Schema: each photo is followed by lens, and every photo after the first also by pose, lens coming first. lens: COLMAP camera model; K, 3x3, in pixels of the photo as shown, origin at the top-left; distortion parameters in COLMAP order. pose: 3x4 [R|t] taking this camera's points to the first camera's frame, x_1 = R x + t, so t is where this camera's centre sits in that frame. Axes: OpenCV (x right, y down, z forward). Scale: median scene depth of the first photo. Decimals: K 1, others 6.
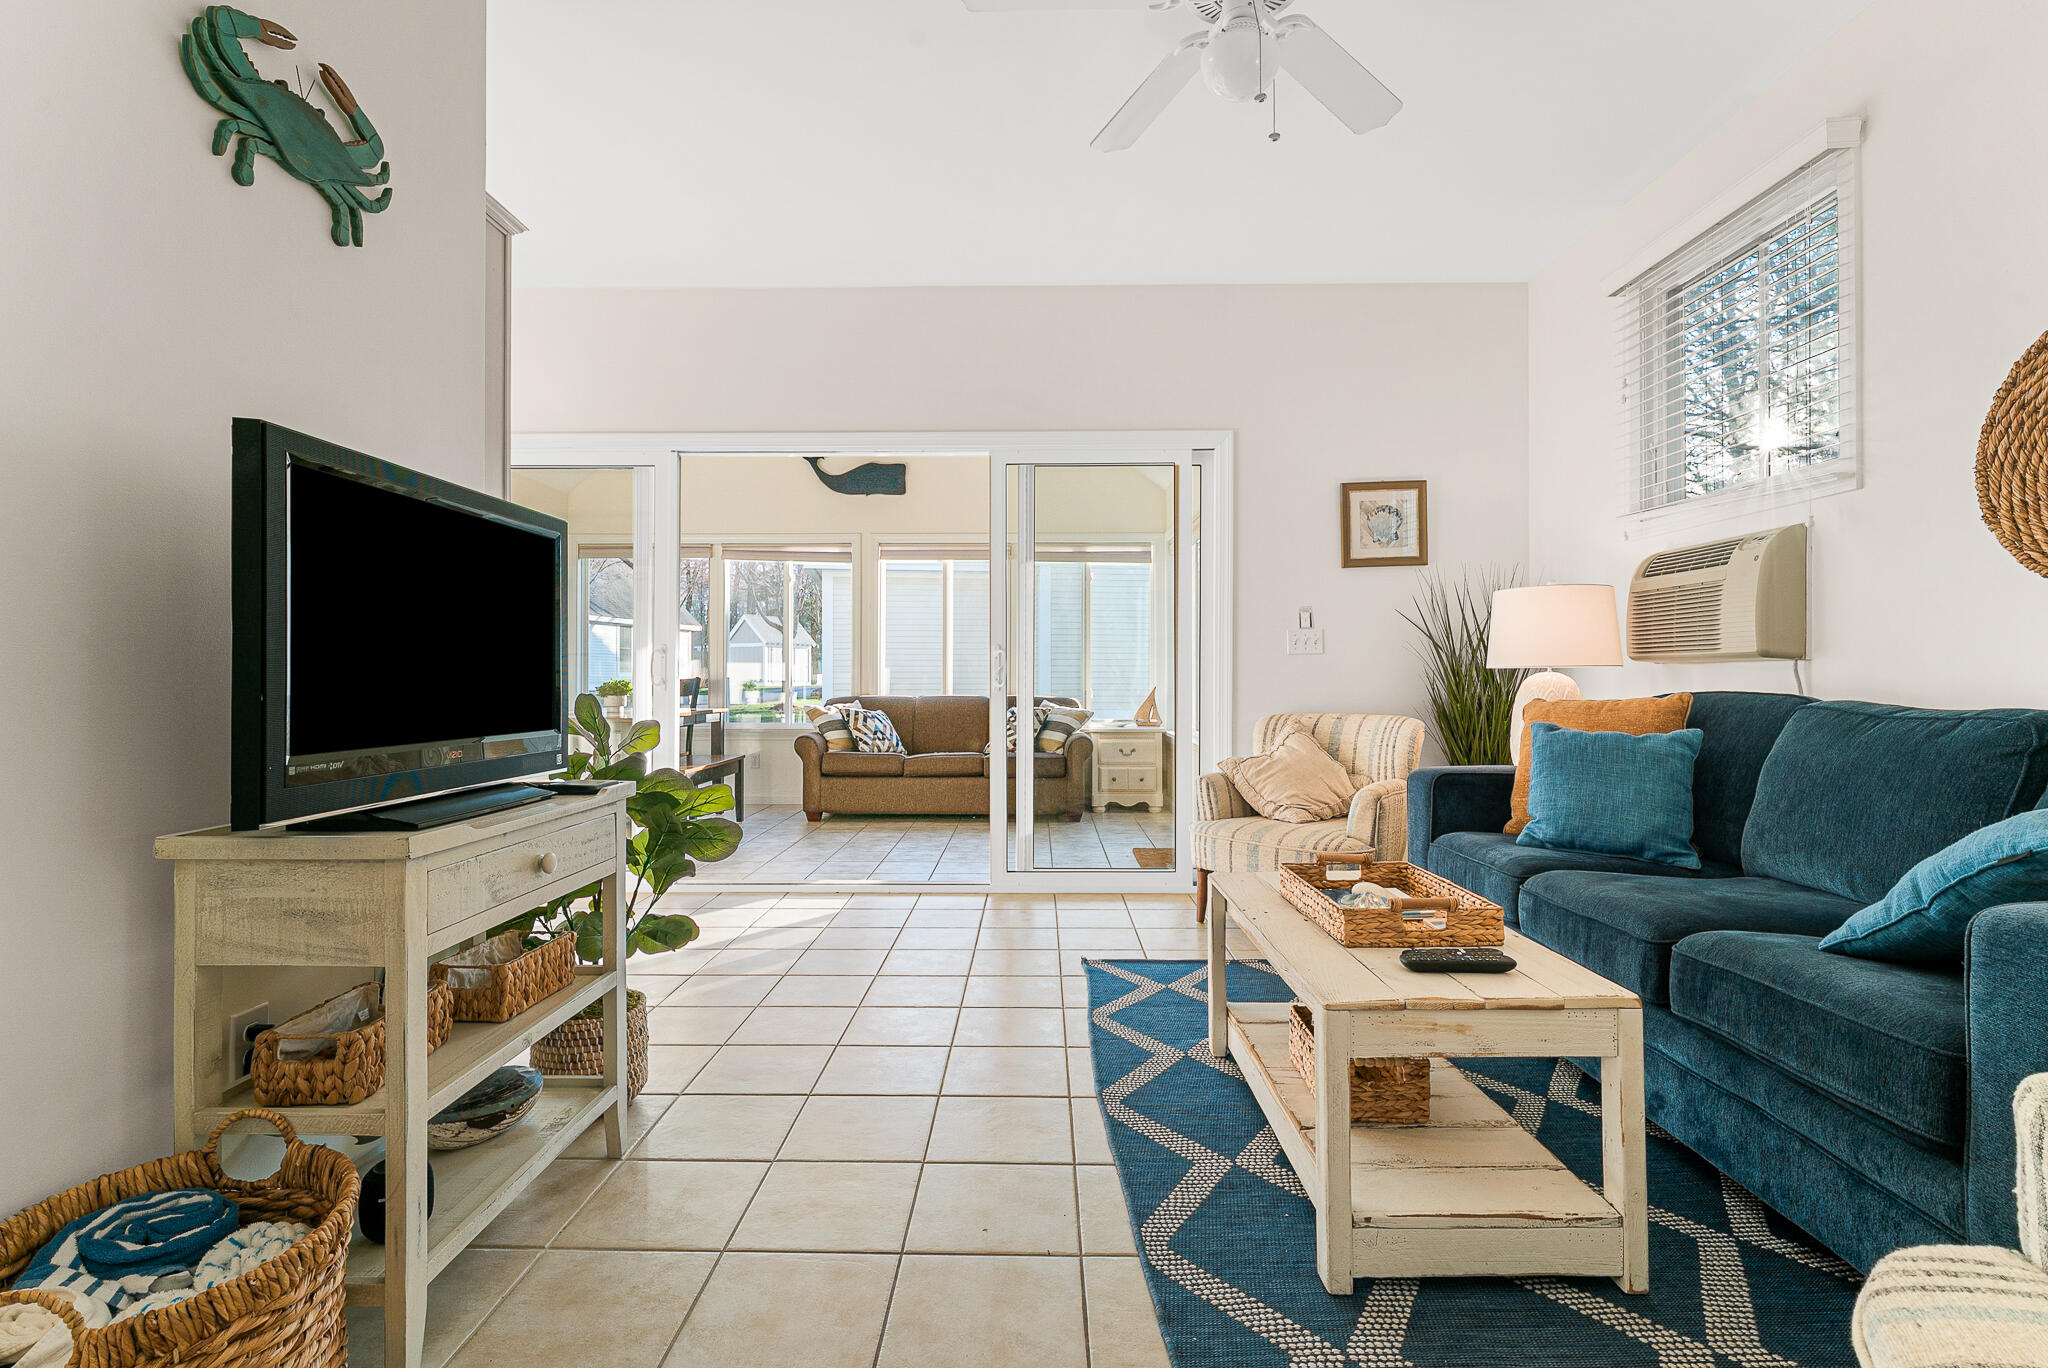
lens RADIAL K [[949.6, 0, 1020.9], [0, 949.6, 672.4], [0, 0, 1]] dist [0.000960, 0.000630]
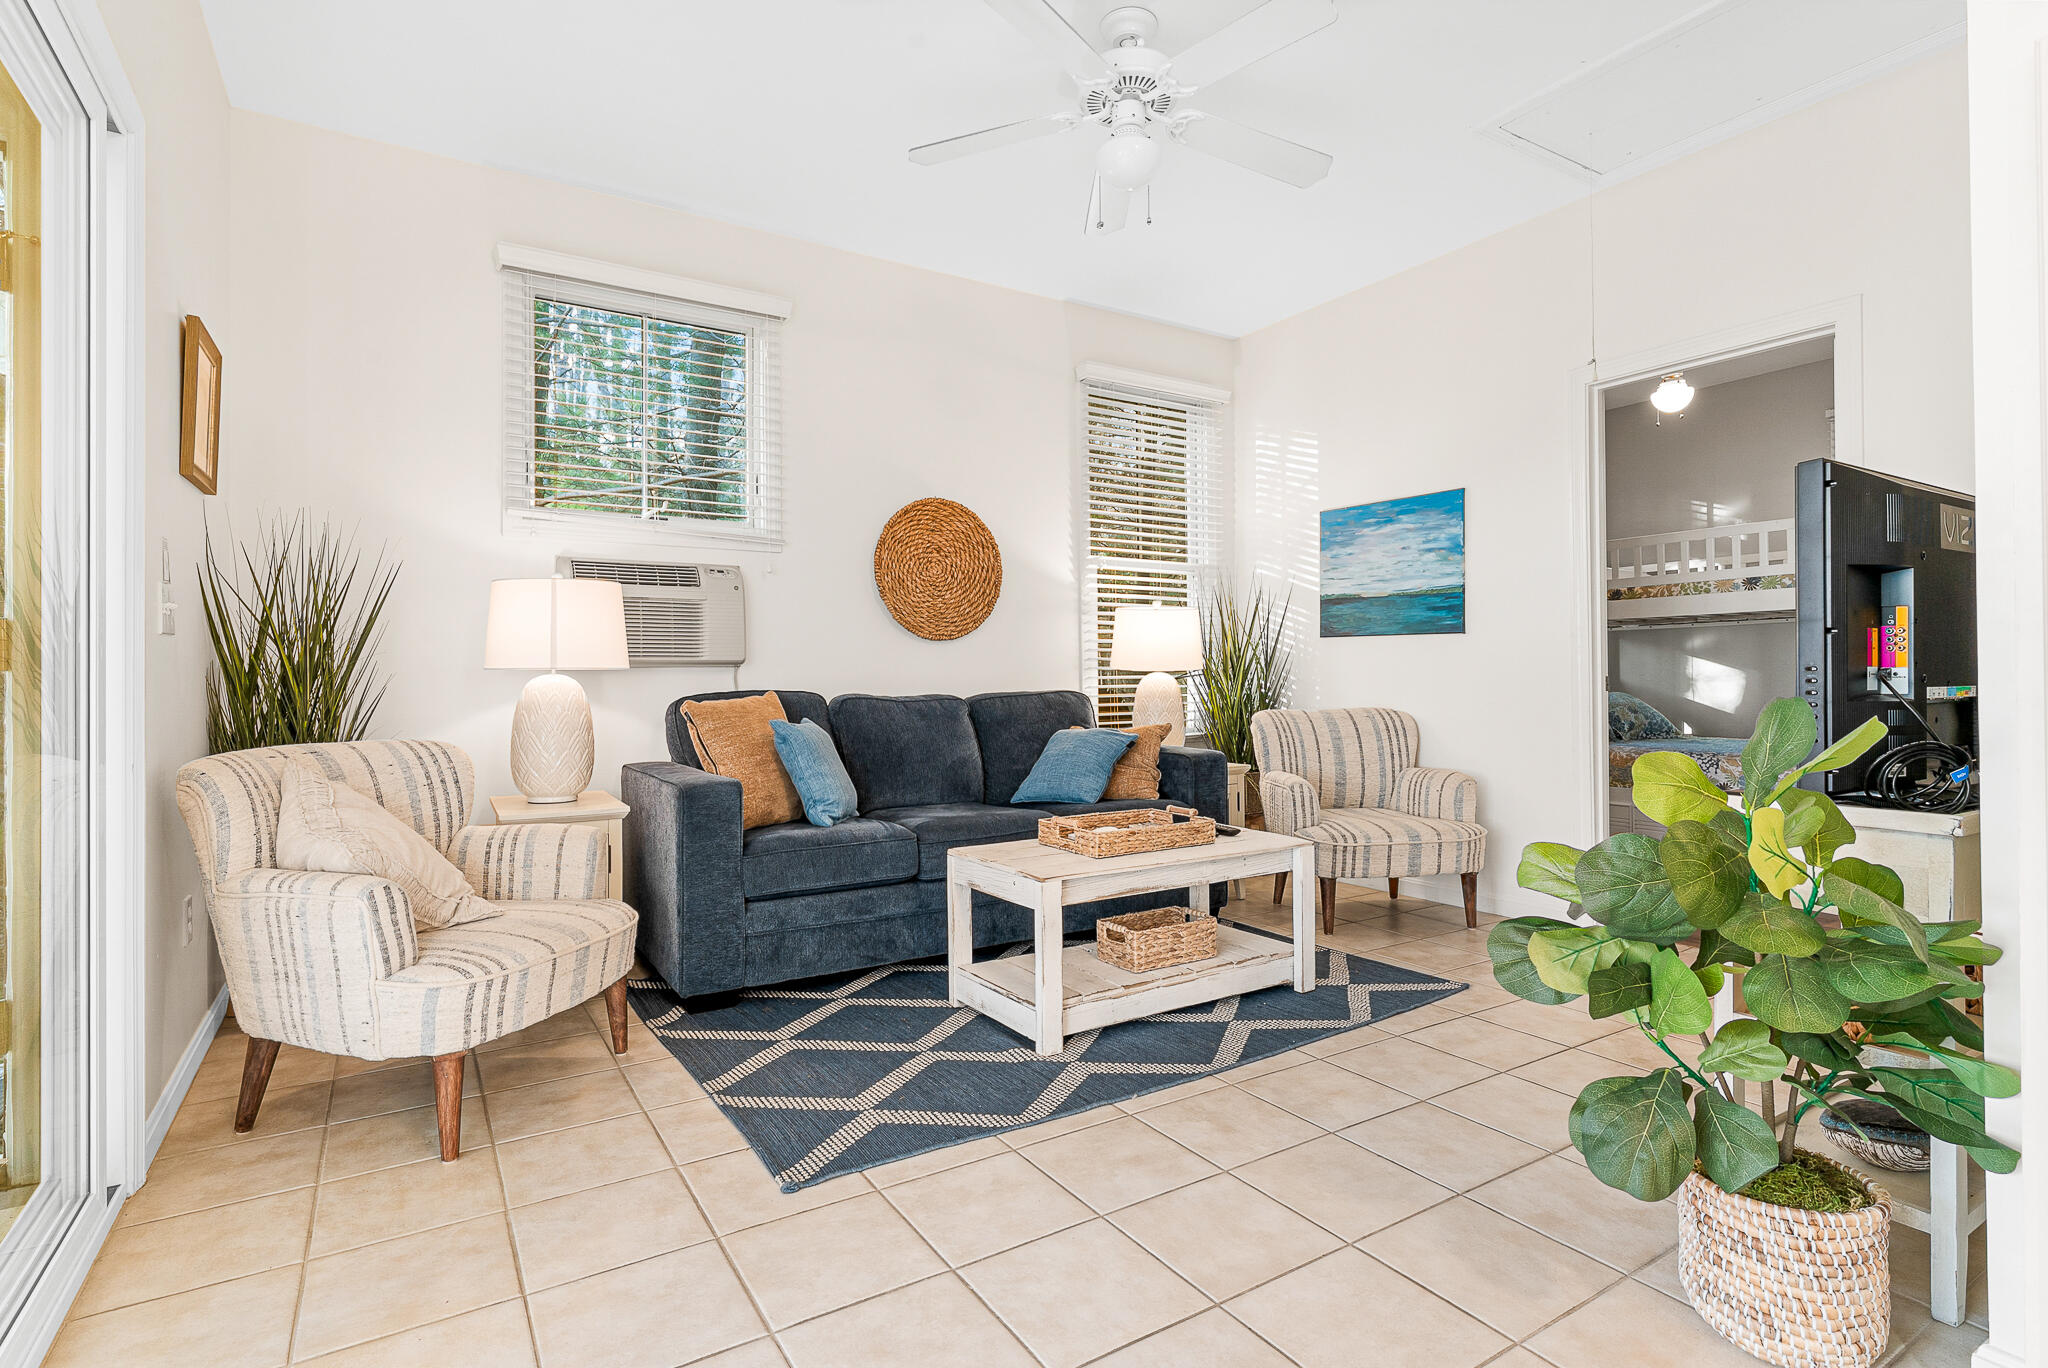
lens RADIAL K [[1005.9, 0, 1019.7], [0, 1005.9, 674.2], [0, 0, 1]] dist [-0.001984, -0.000574]
pose [[-0.536509, 0.007210, 0.843864, -0.554790], [0.002343, 0.999972, -0.007055, 0.007166], [-0.843892, -0.001808, -0.536511, 1.319190]]
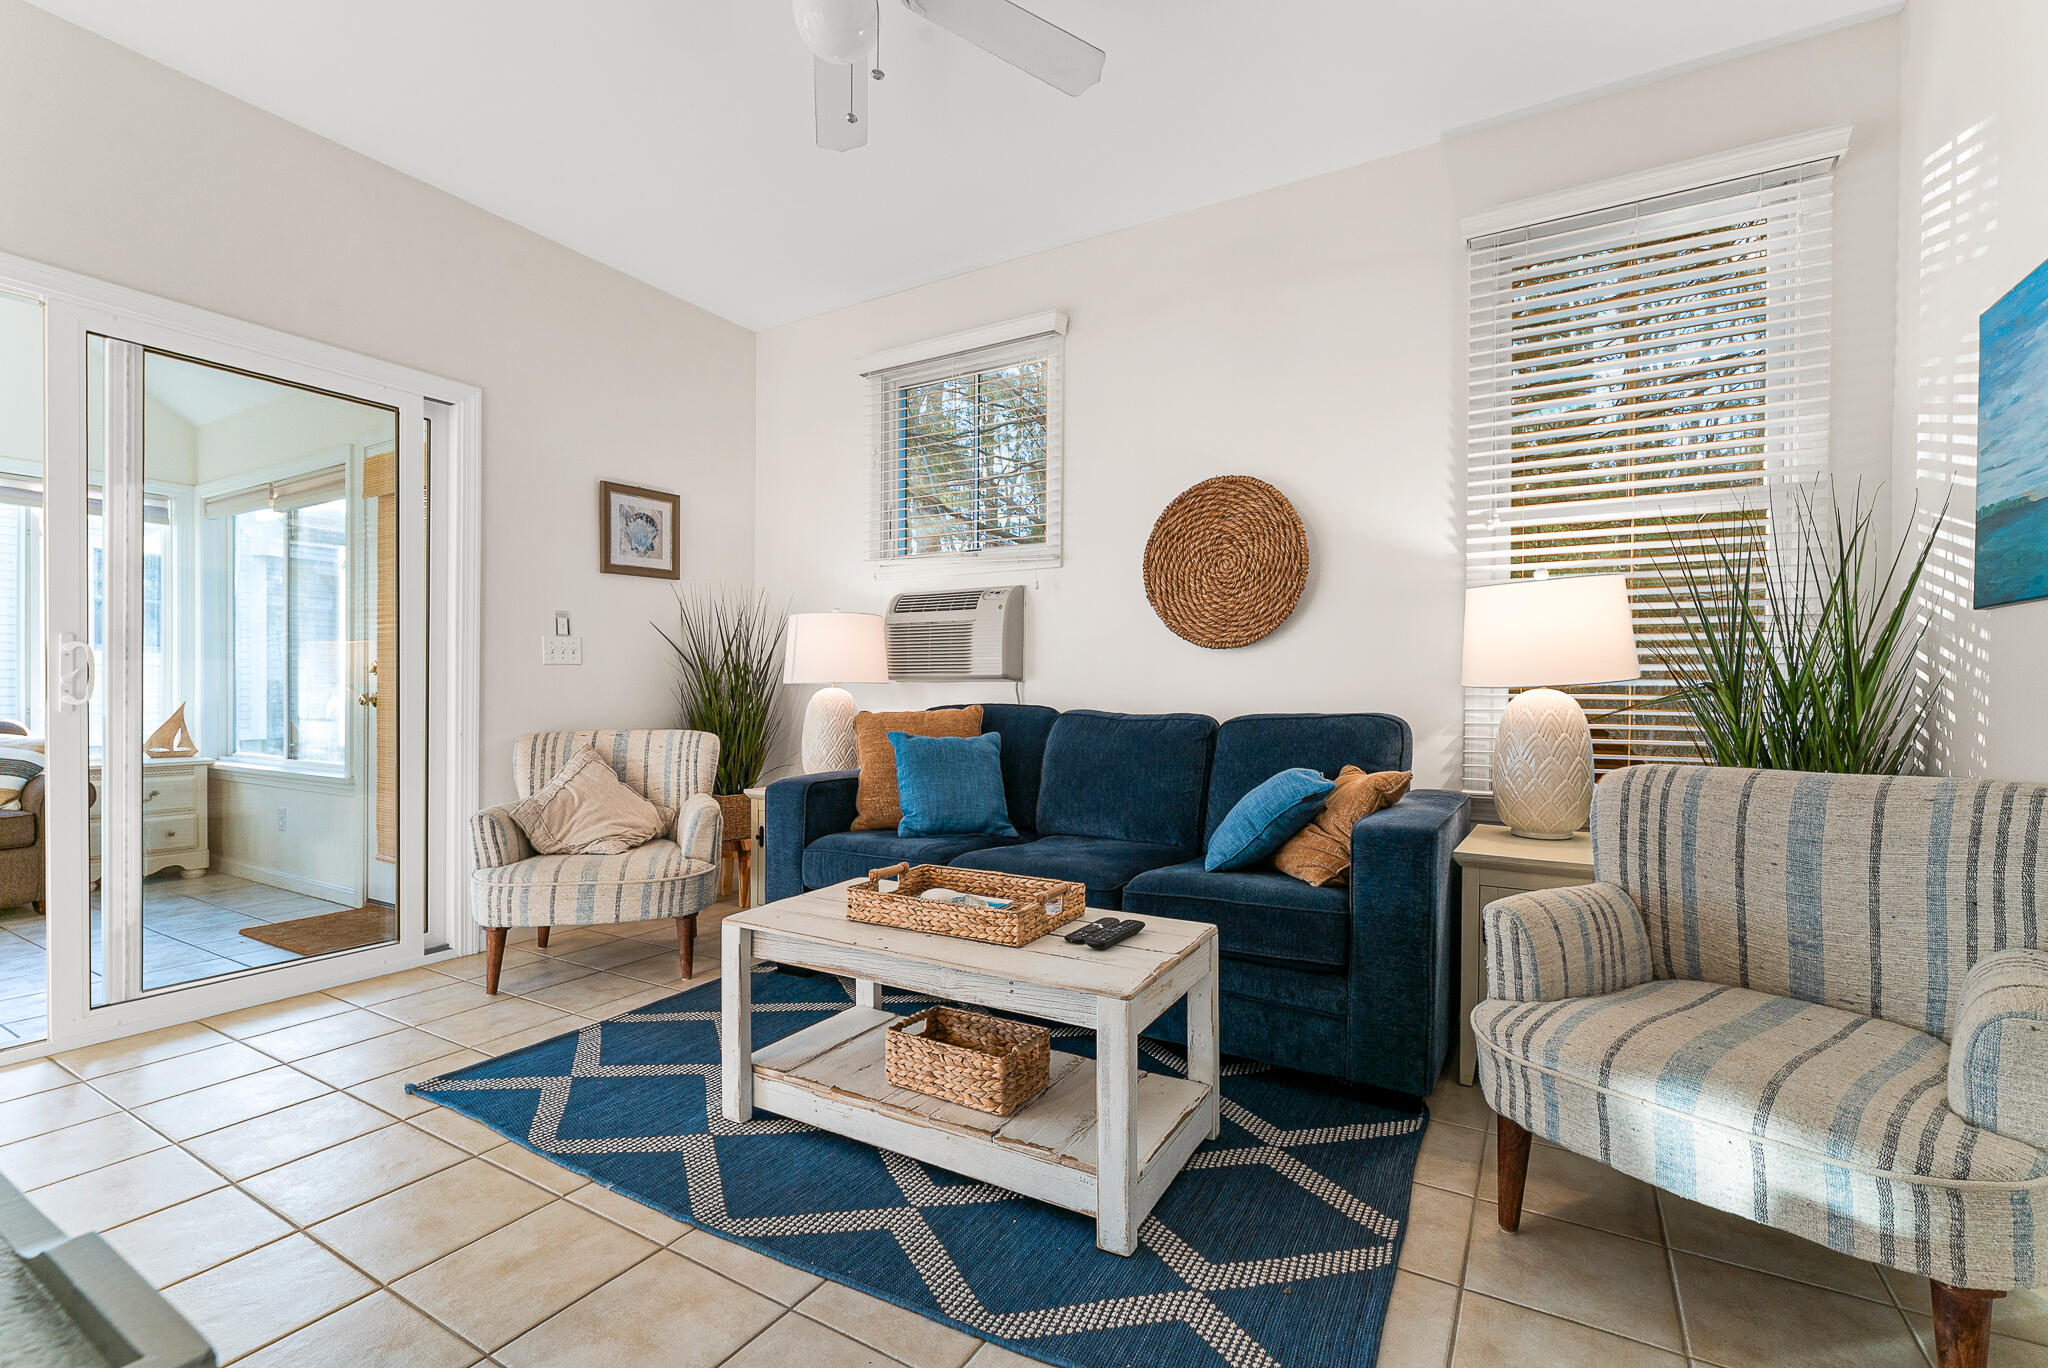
lens RADIAL K [[902.1, 0, 1024.9], [0, 902.1, 694.5], [0, 0, 1]] dist [0.004571, -0.001021]
pose [[0.501661, 0.002186, 0.865062, -0.317654], [-0.010765, 0.999935, 0.003716, 0.001351], [-0.864997, -0.011177, 0.501652, 0.294013]]
